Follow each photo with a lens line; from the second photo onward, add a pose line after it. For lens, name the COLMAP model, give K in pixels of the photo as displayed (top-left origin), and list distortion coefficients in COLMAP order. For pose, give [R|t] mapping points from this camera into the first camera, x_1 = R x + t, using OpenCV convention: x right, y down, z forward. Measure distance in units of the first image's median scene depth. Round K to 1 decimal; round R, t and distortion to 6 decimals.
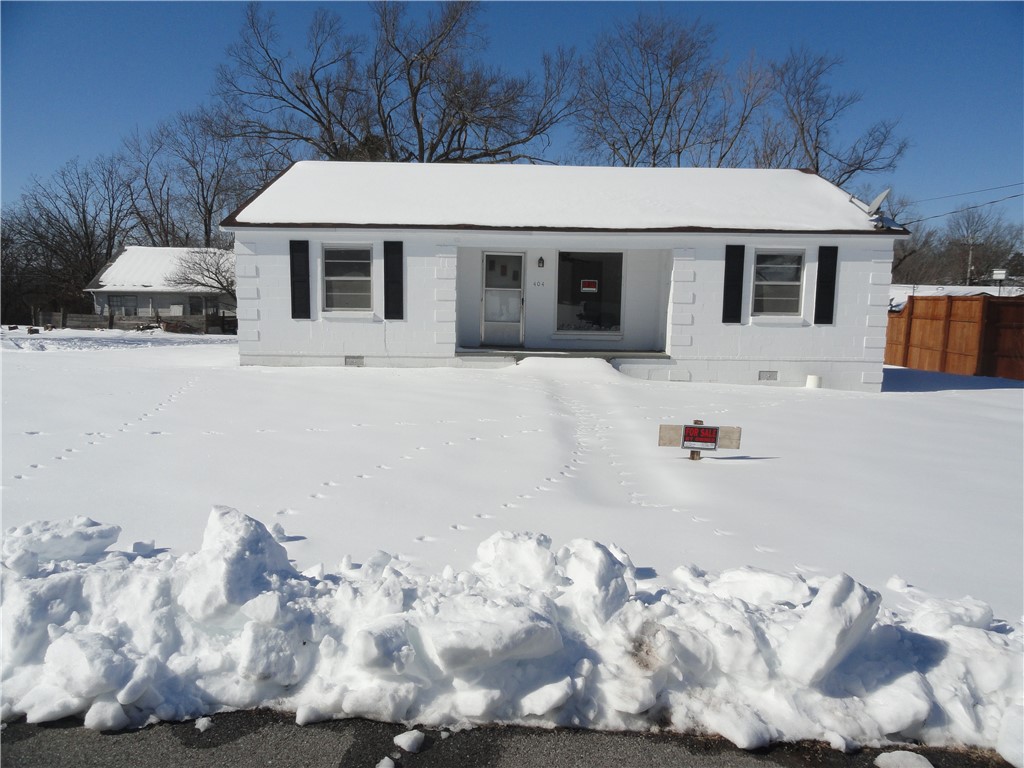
lens RADIAL K [[723.2, 0, 512.9], [0, 723.2, 379.0], [0, 0, 1]] dist [-0.001372, 0.009167]
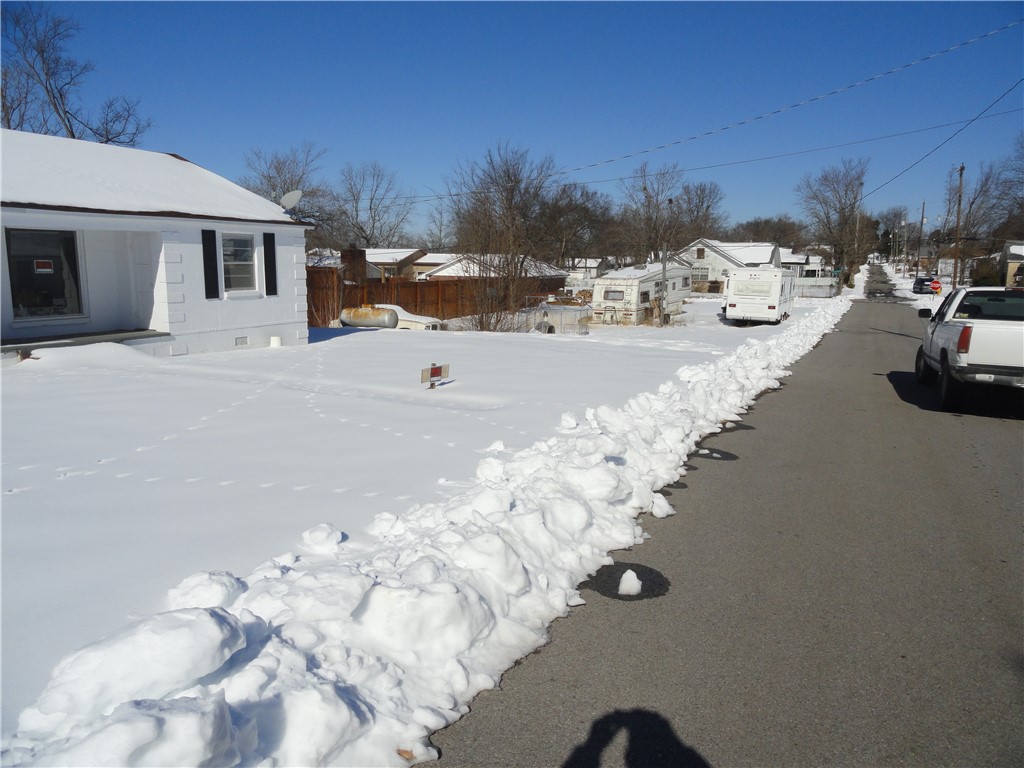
lens RADIAL K [[723.2, 0, 514.0], [0, 723.2, 387.4], [0, 0, 1]] dist [-0.001372, 0.009167]
pose [[0.434556, -0.166409, 0.885138, -0.528341], [0.106846, 0.985367, 0.132797, -0.040216], [-0.894285, 0.036866, 0.445978, 0.068719]]
